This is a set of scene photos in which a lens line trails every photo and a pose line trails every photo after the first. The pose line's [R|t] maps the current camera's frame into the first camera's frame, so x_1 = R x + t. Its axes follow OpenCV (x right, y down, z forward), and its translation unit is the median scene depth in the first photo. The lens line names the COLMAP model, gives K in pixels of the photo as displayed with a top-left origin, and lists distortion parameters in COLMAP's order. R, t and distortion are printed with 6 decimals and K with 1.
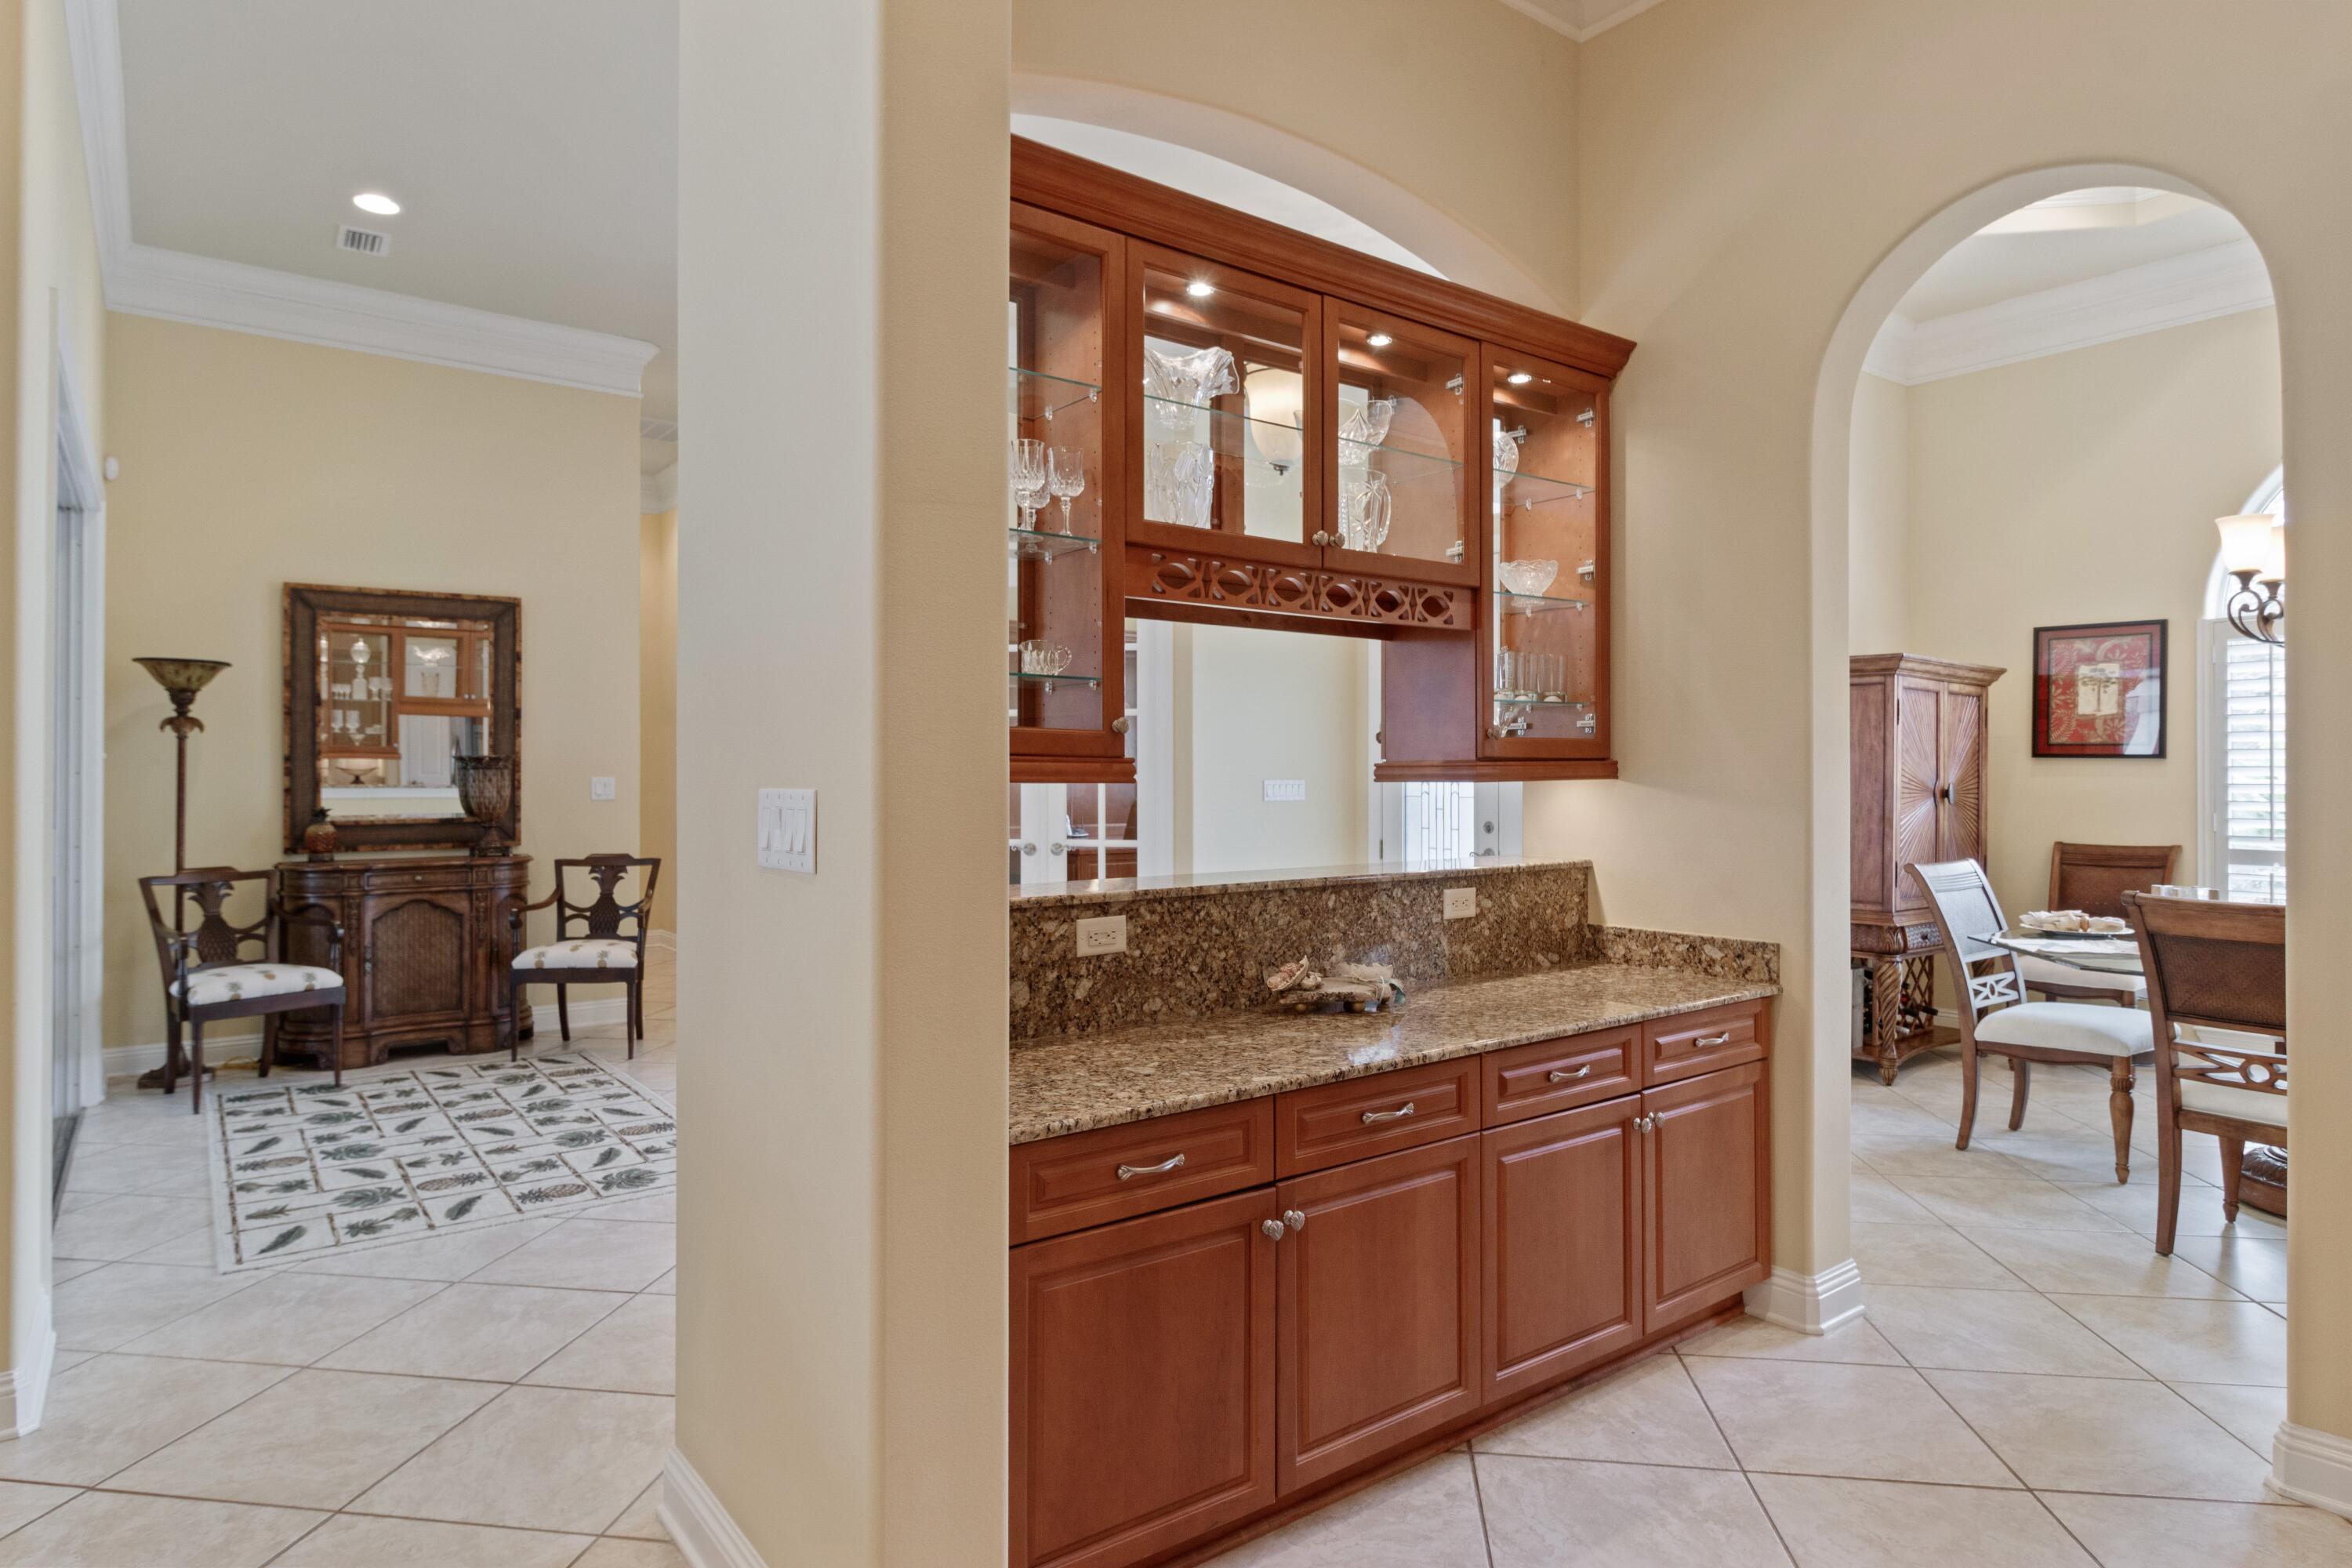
lens RADIAL K [[1319.4, 0, 1171.8], [0, 1319.4, 768.4], [0, 0, 1]] dist [-0.002257, -0.000746]
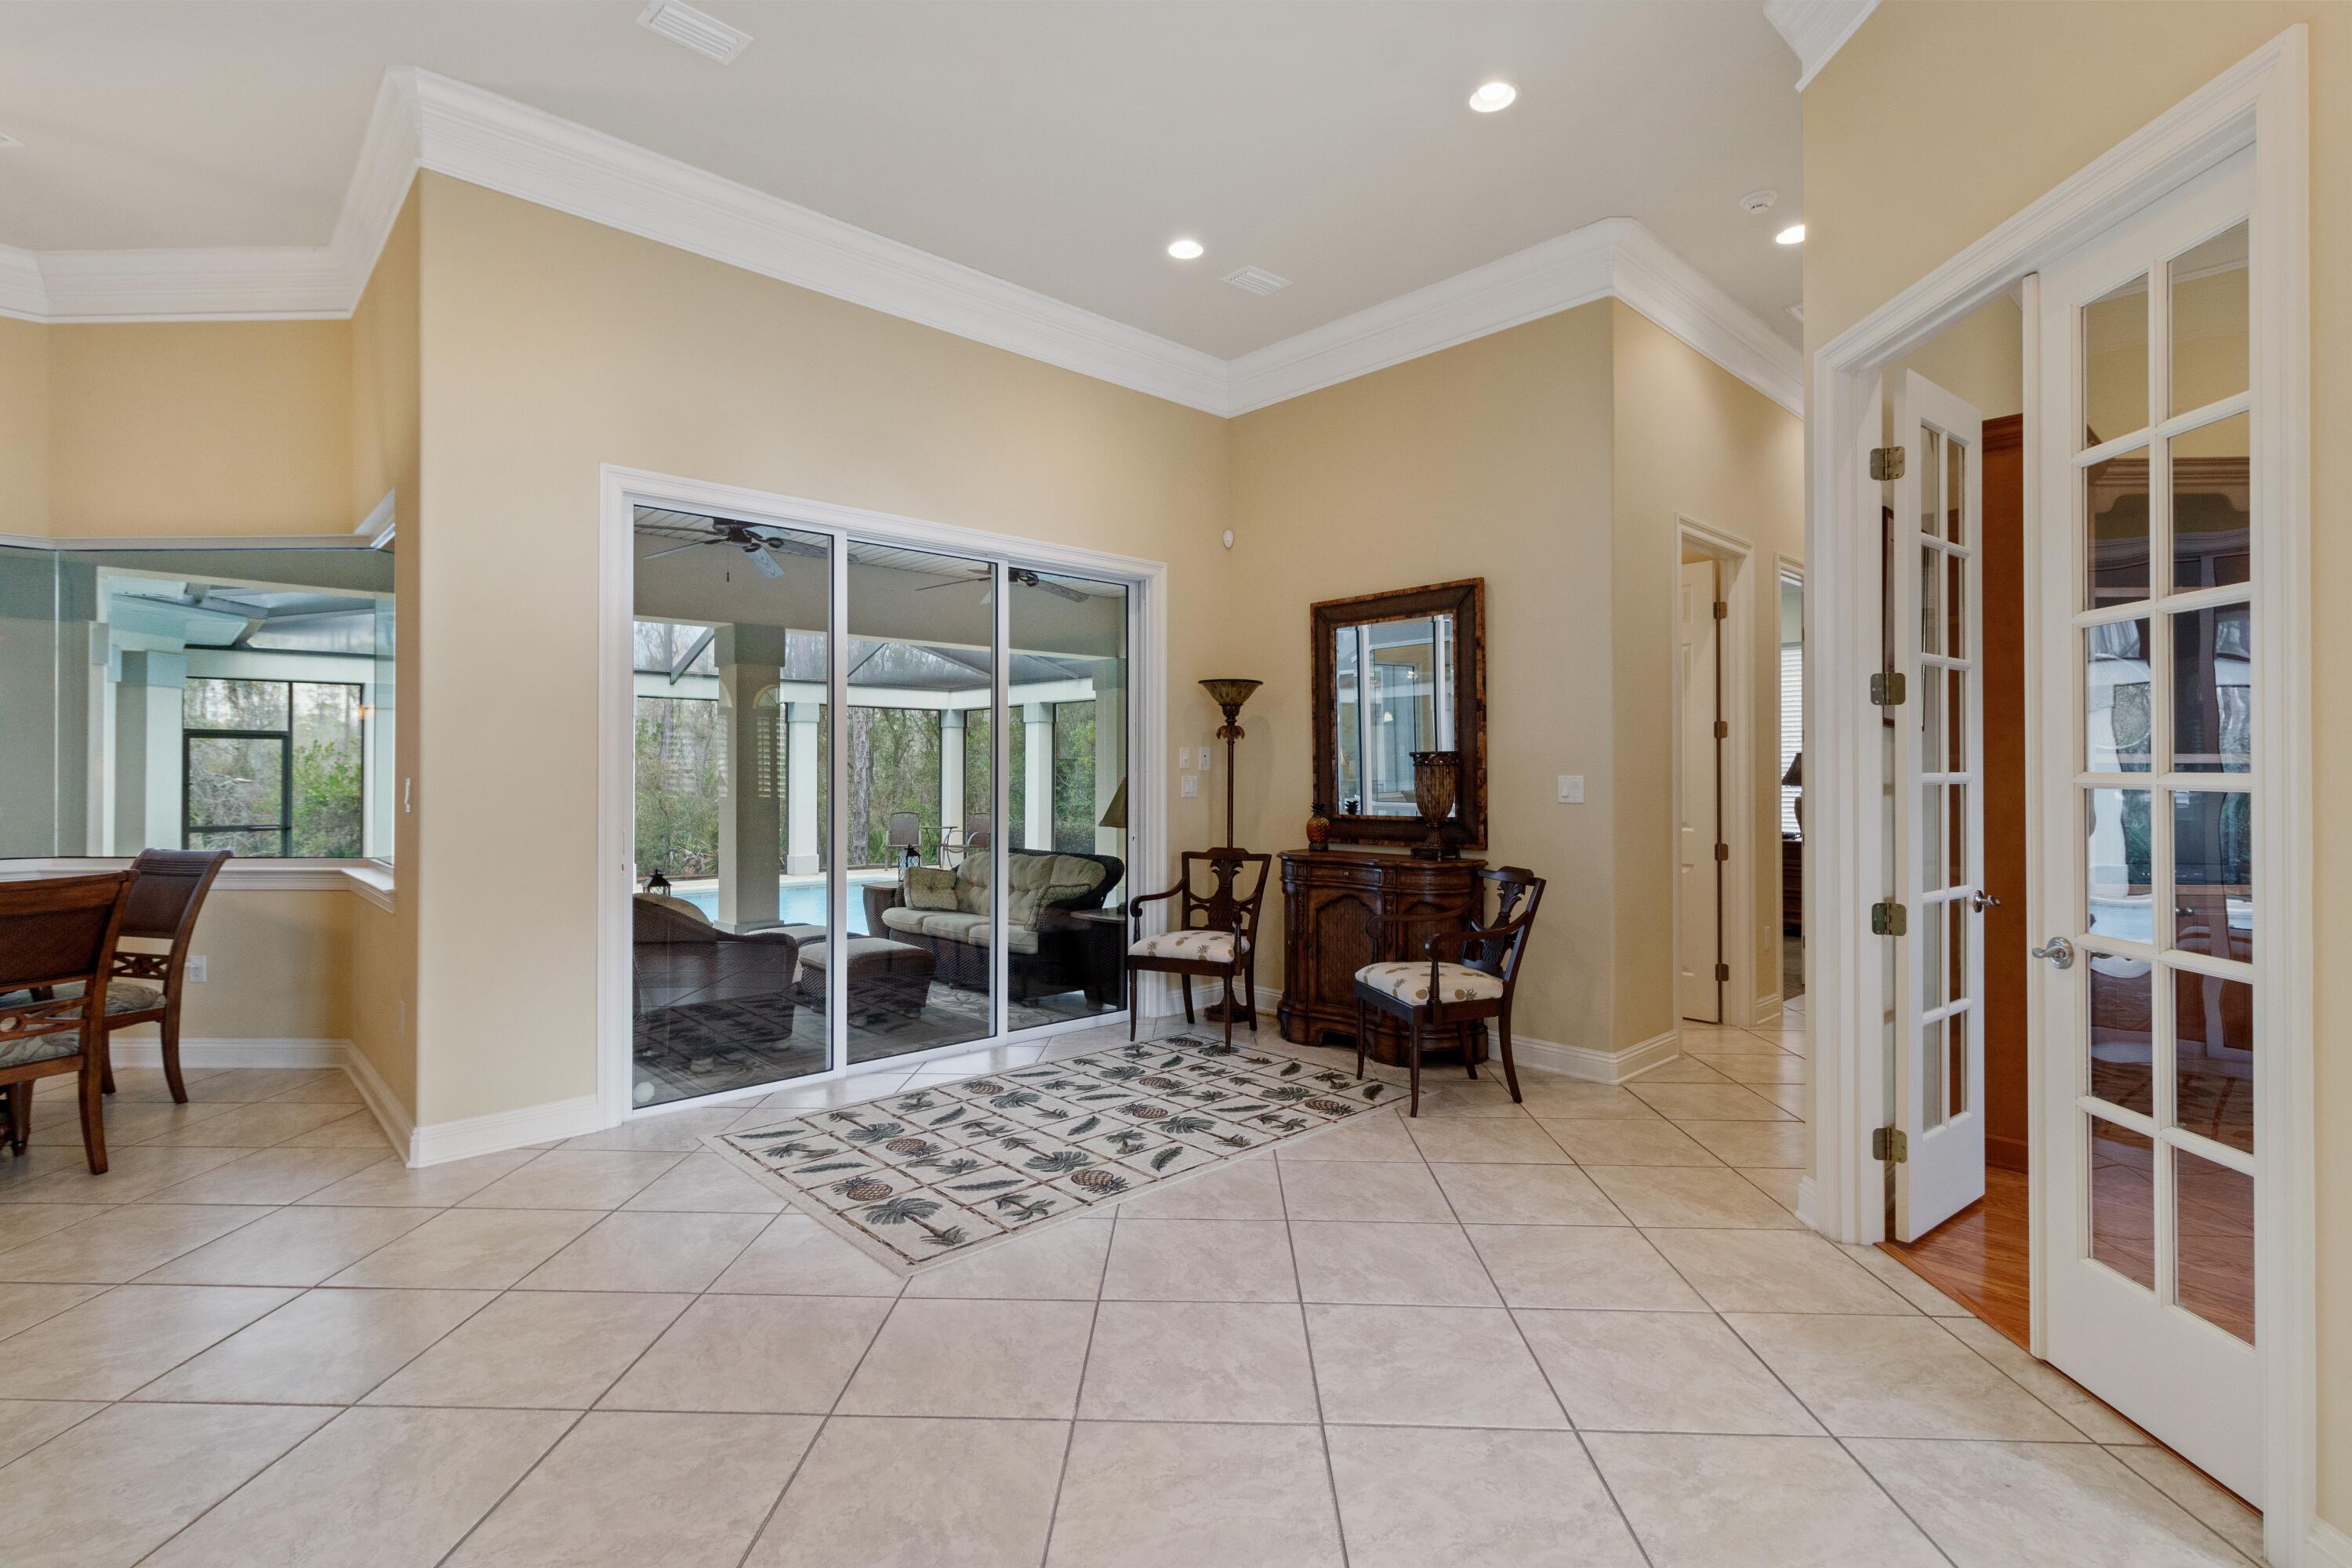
lens RADIAL K [[1098.8, 0, 1167.7], [0, 1098.8, 774.6], [0, 0, 1]] dist [-0.001382, -0.000098]
pose [[0.096128, 0.003046, -0.995364, 0.363409], [0.004942, 0.999982, 0.003538, 0.003791], [0.995357, -0.005259, 0.096111, 1.088254]]
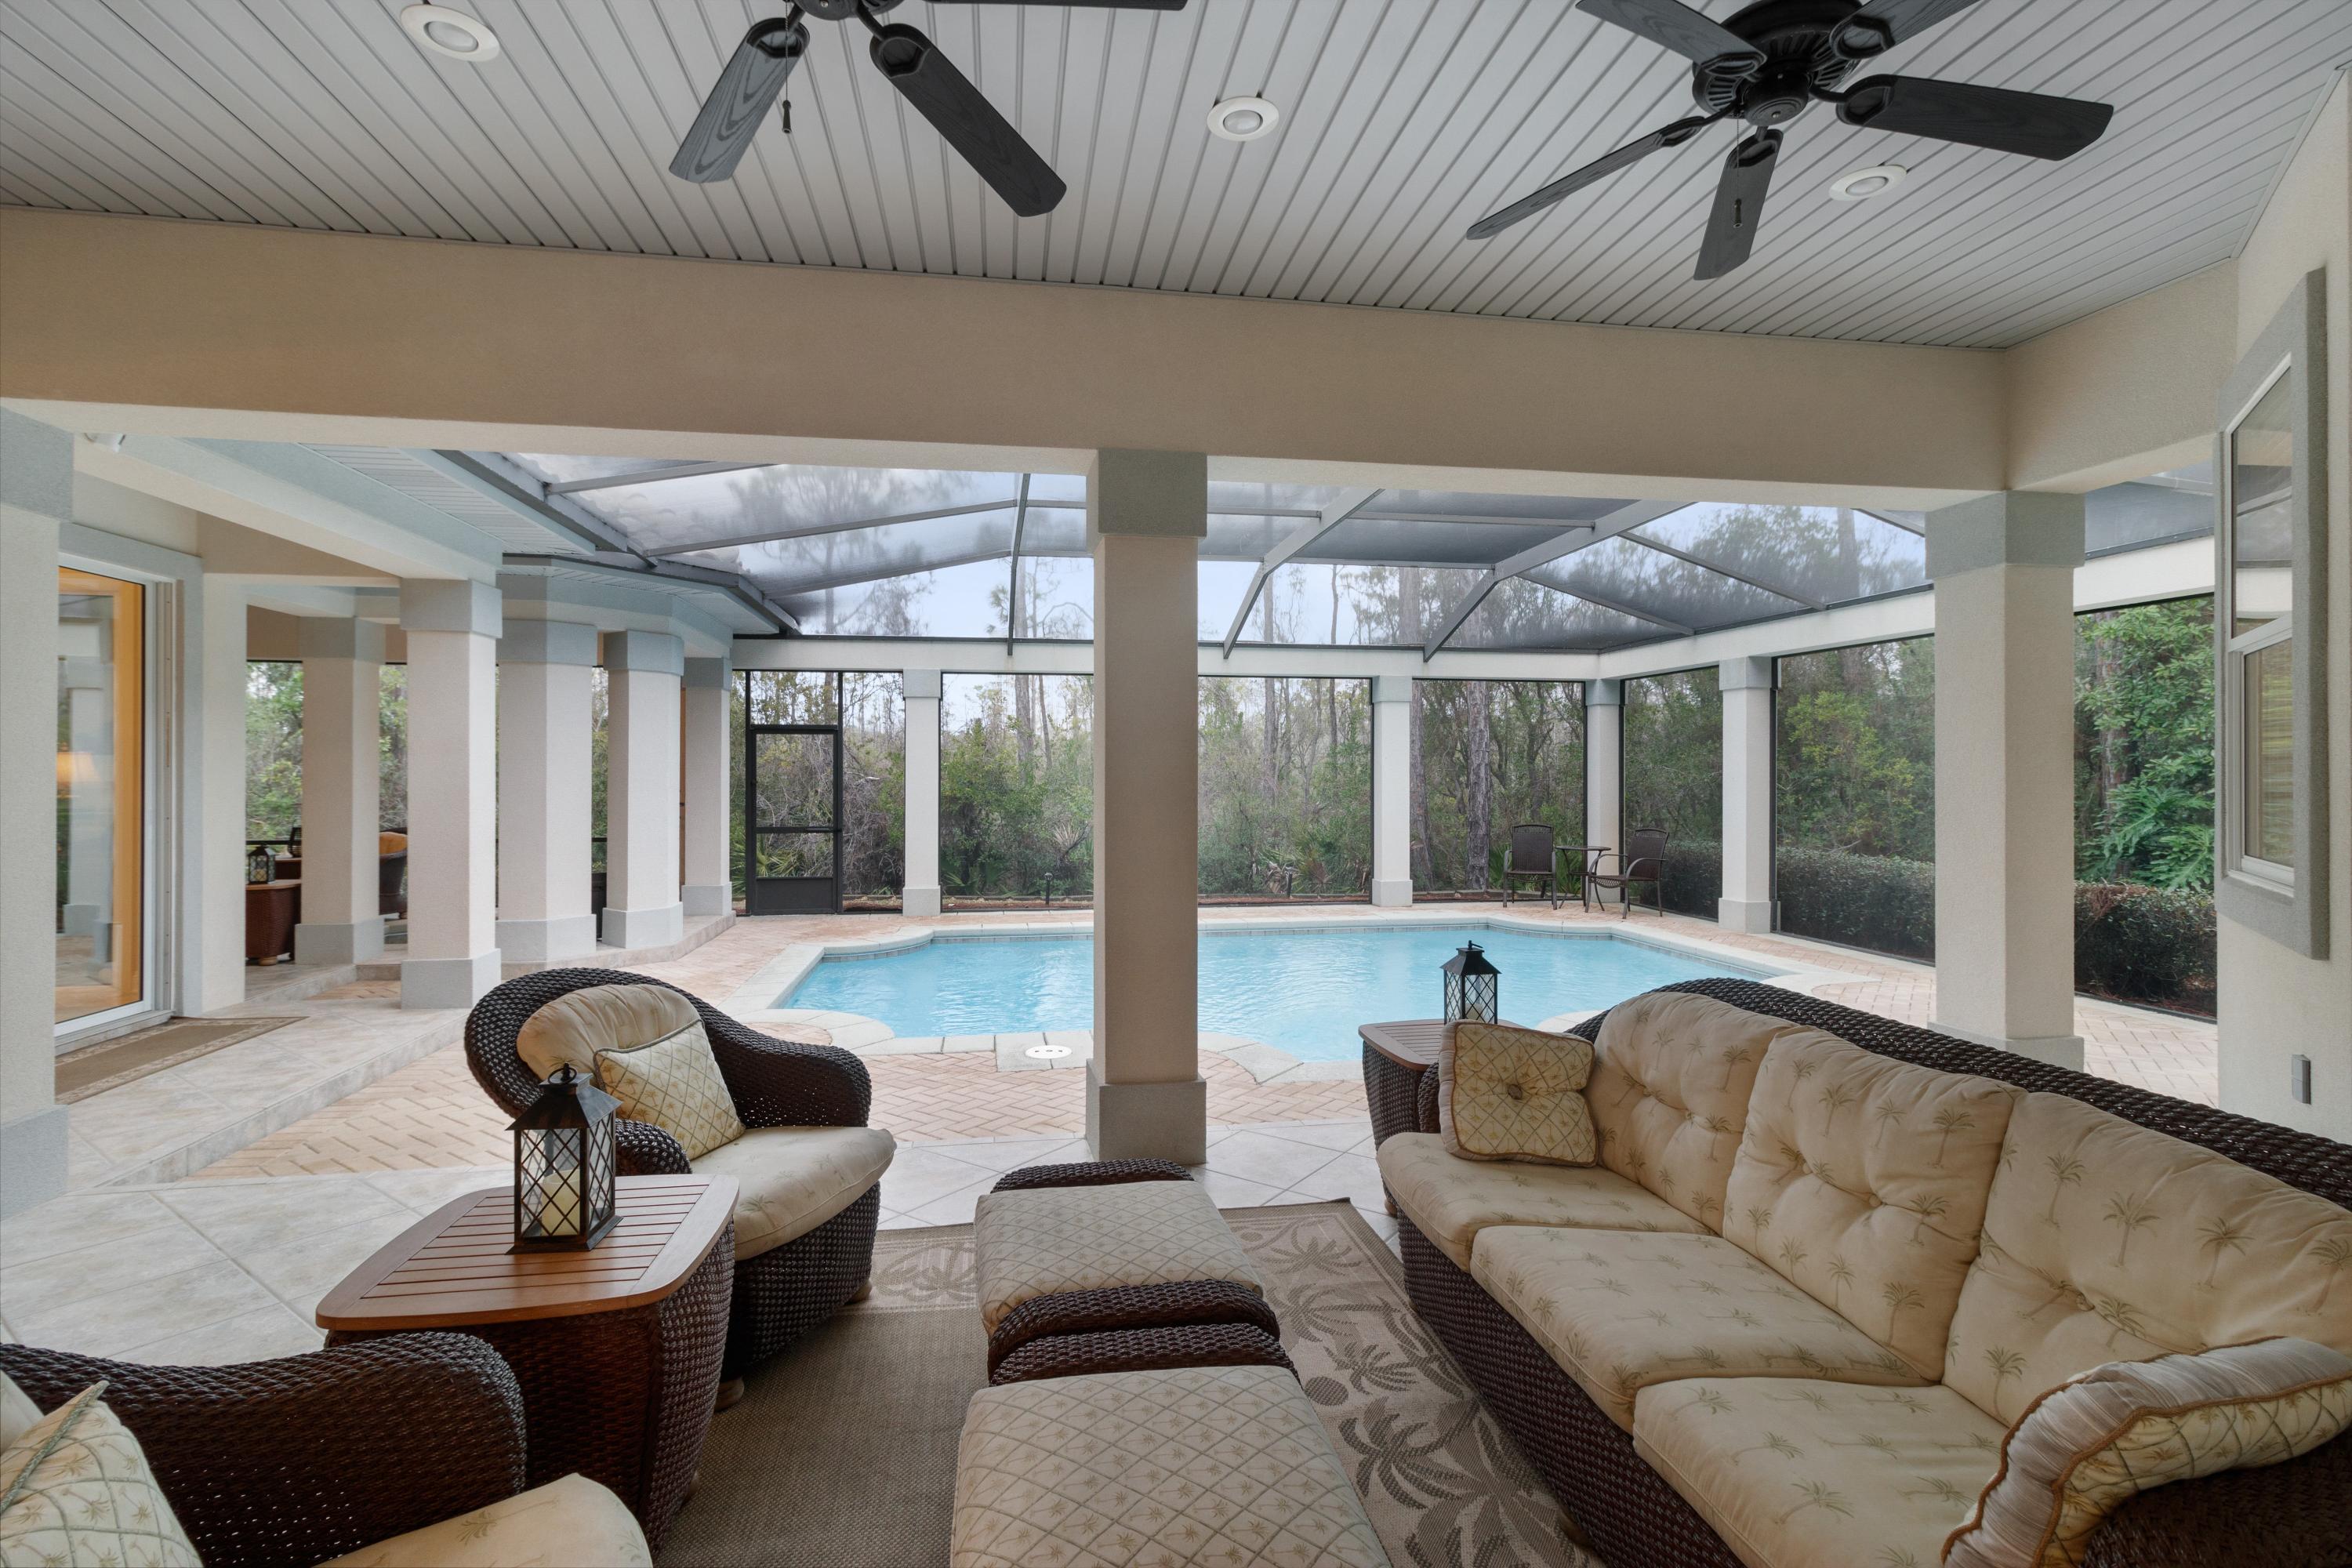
lens RADIAL K [[1071.7, 0, 1173.4], [0, 1071.7, 766.7], [0, 0, 1]] dist [-0.000080, 0.000026]
pose [[-0.465419, -0.003083, -0.885085, -0.831362], [0.006722, 0.999953, -0.007018, 0.011568], [0.885065, -0.009216, -0.465376, 0.989055]]
